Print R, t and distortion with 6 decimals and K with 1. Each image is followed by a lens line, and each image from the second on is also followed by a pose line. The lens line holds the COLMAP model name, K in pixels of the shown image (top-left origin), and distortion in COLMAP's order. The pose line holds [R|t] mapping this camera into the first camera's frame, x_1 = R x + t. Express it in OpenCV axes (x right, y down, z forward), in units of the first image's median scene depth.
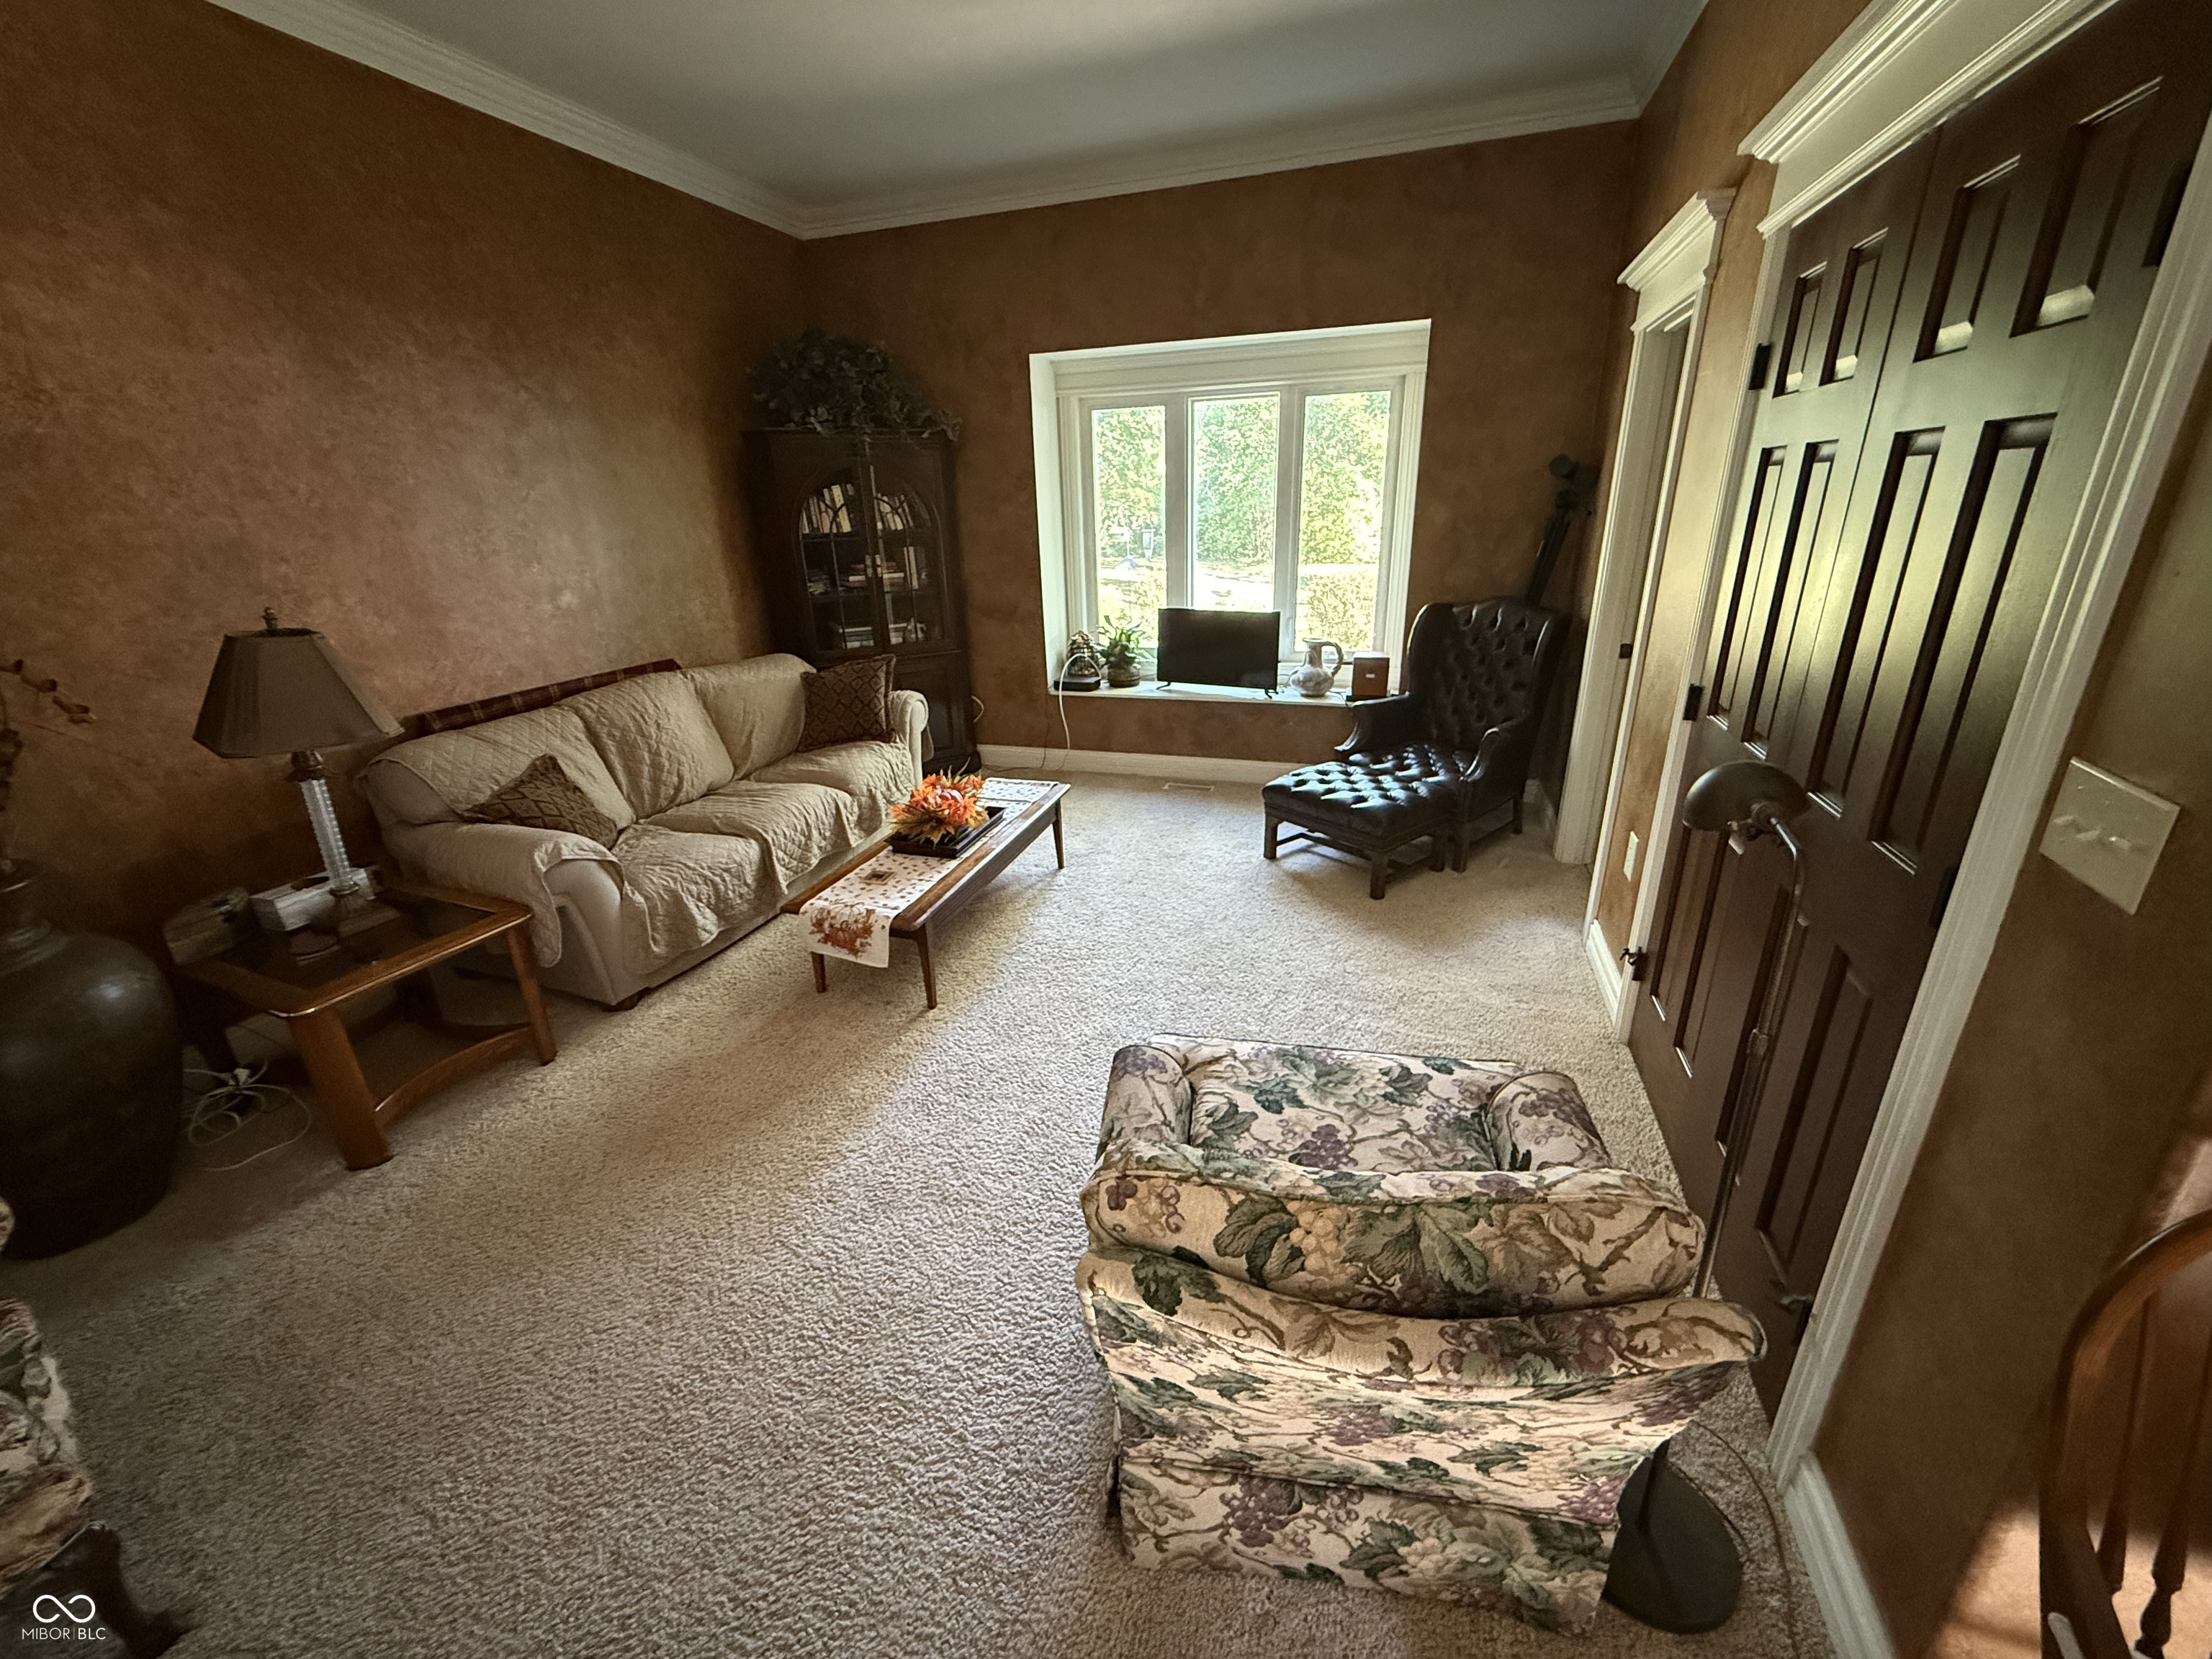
lens RADIAL K [[880.6, 0, 1101.3], [0, 880.6, 826.6], [0, 0, 1]] dist [0.000550, -0.000154]
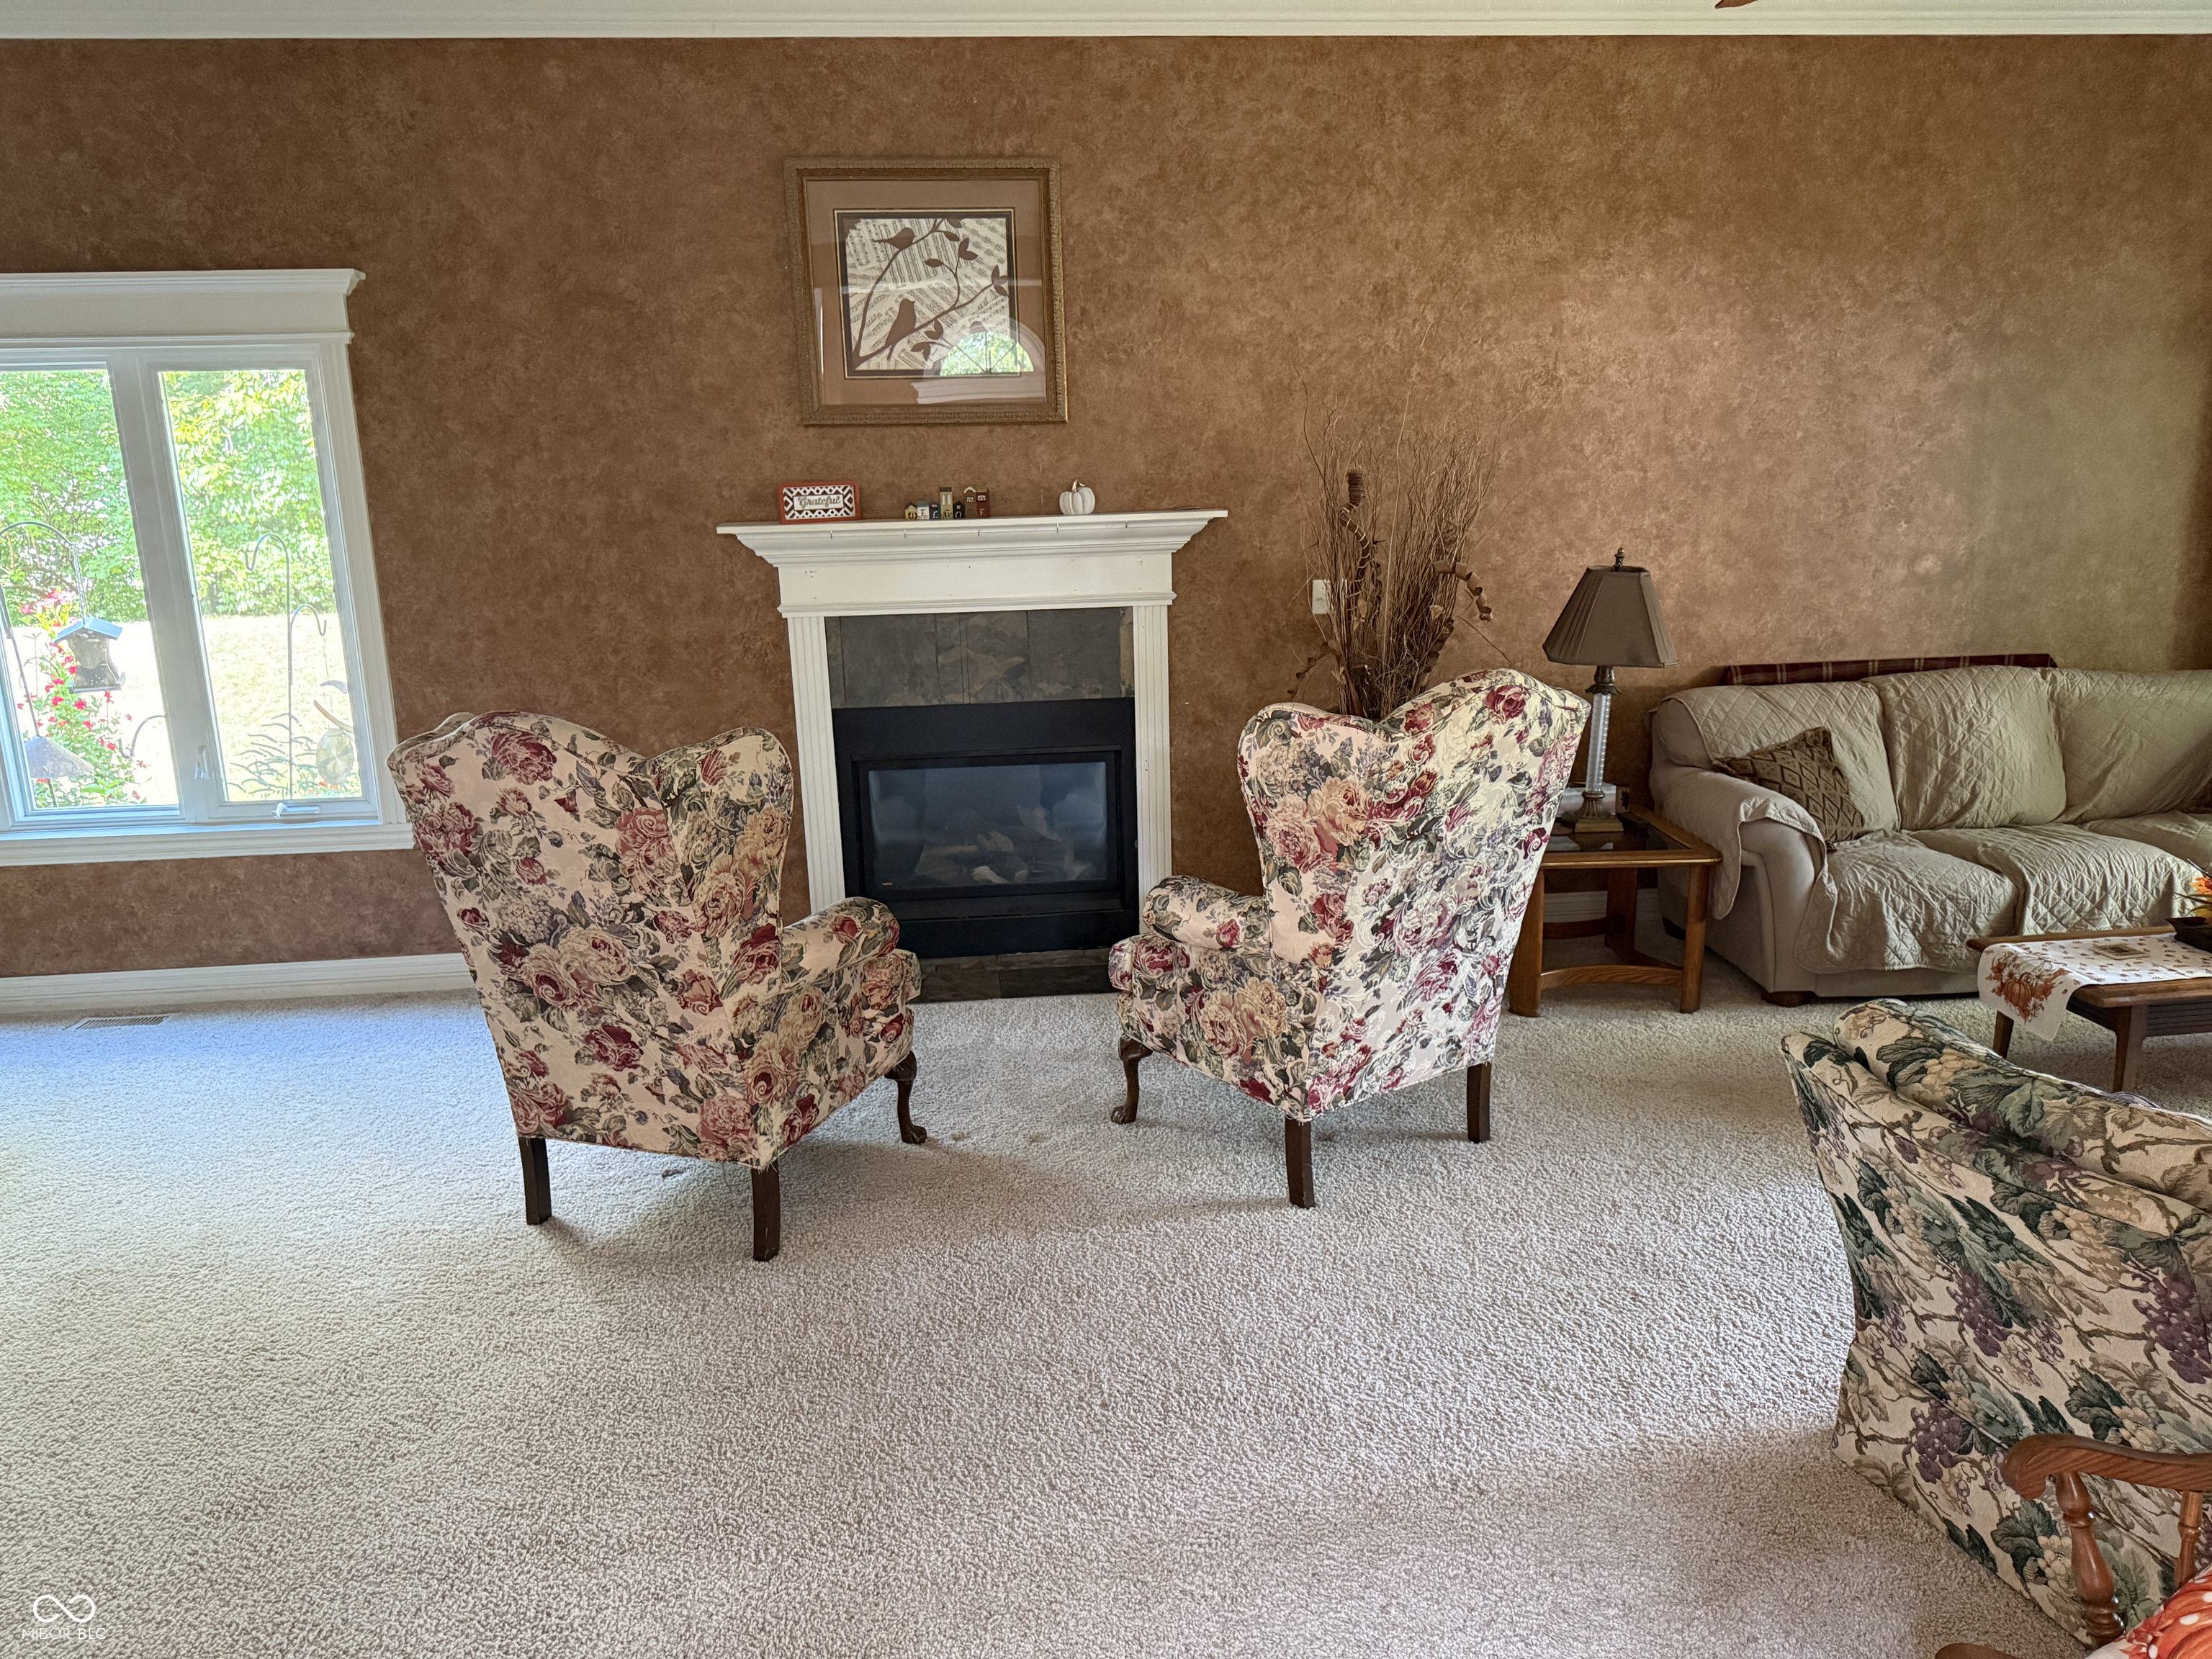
lens RADIAL K [[1559.2, 0, 1102.1], [0, 1559.2, 841.2], [0, 0, 1]] dist [0.041028, -0.049815]
pose [[0.415410, 0.226819, -0.880901, 0.481054], [-0.304858, 0.947122, 0.100107, 0.087553], [0.857027, 0.226964, 0.462592, -0.332150]]
